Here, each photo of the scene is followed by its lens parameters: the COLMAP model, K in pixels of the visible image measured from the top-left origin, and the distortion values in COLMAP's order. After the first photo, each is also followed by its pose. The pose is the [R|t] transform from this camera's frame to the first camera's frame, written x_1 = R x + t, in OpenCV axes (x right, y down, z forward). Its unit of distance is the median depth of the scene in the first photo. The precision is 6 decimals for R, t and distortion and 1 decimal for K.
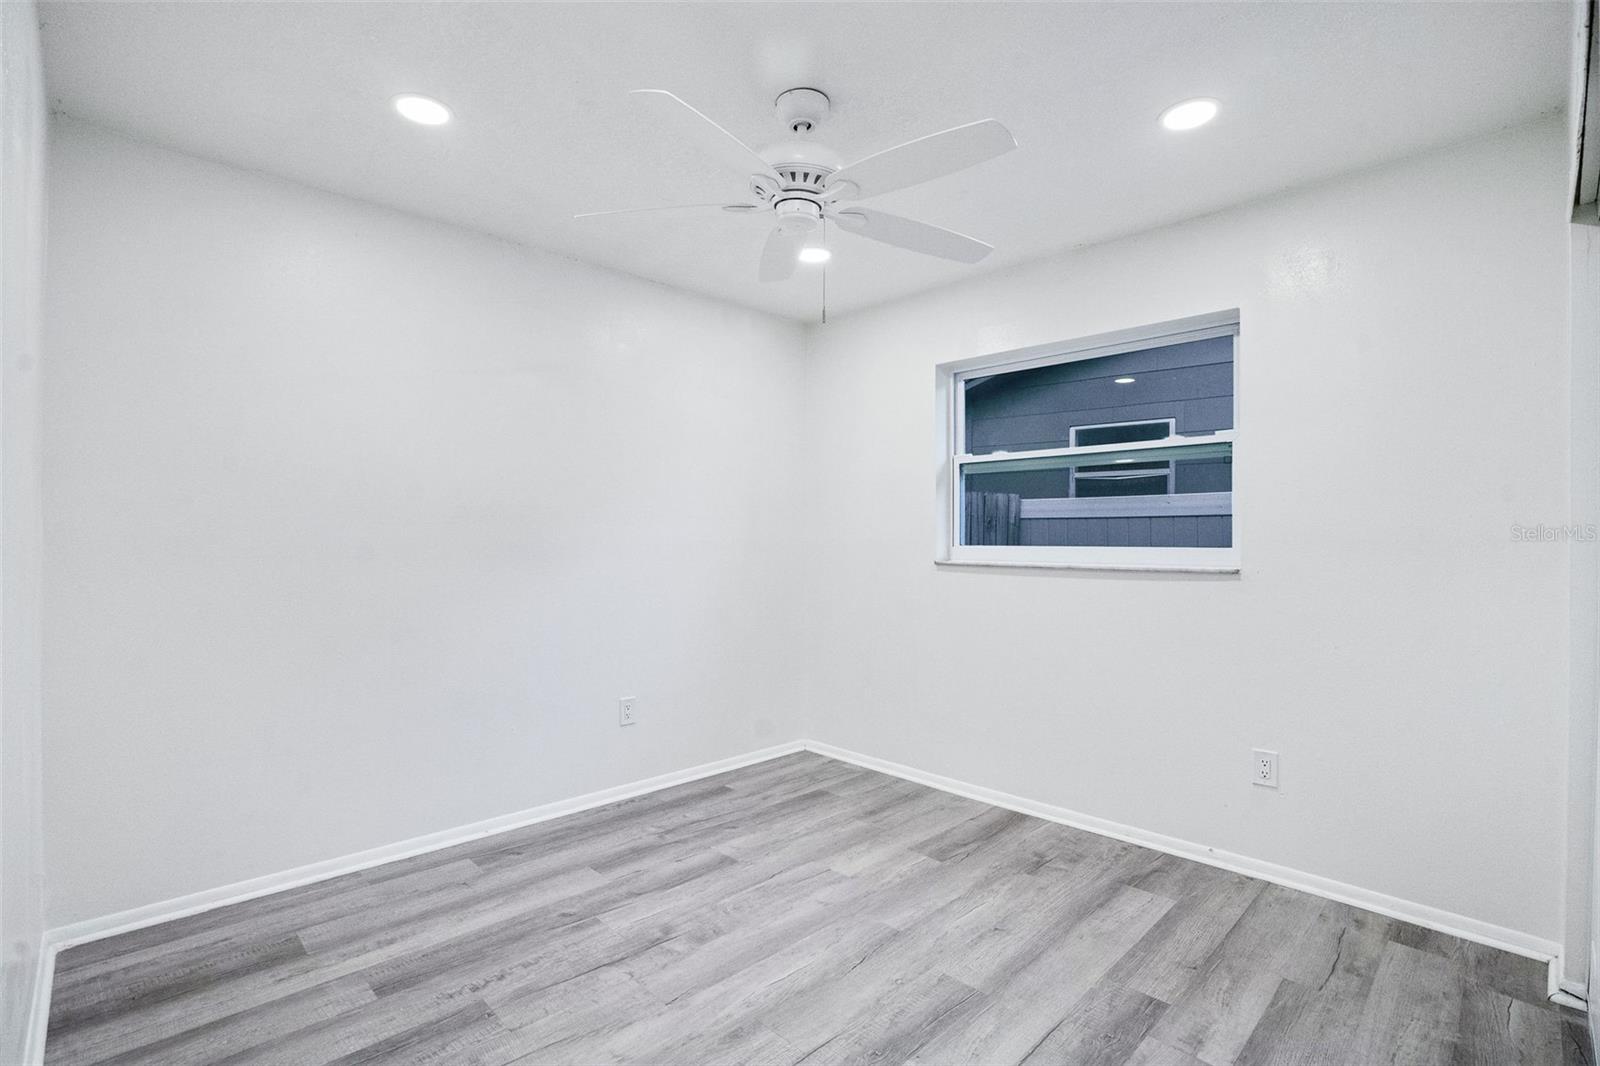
lens RADIAL K [[739.2, 0, 796.4], [0, 739.2, 534.0], [0, 0, 1]] dist [-0.069126, 0.029010]
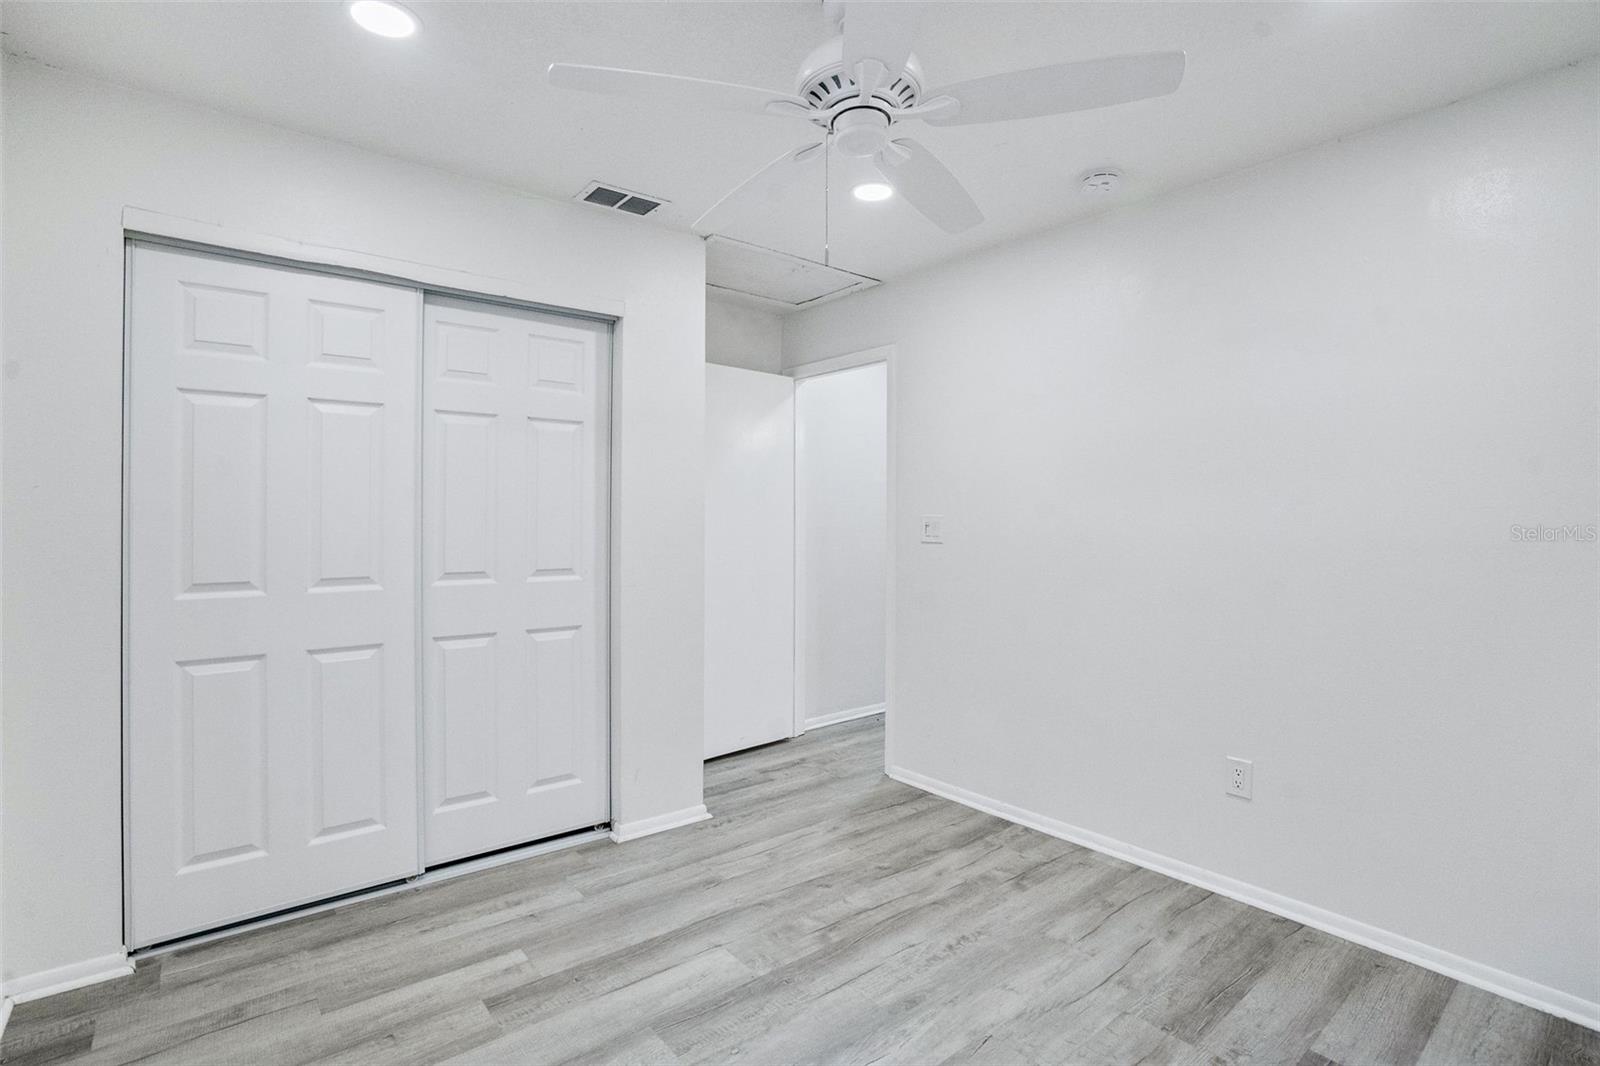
lens RADIAL K [[739.2, 0, 796.4], [0, 739.2, 534.0], [0, 0, 1]] dist [-0.069126, 0.029010]
pose [[-0.995003, -0.011555, 0.099176, -0.011395], [-0.011268, 0.999931, 0.003456, -0.008029], [-0.099209, 0.002321, -0.995064, 1.999323]]
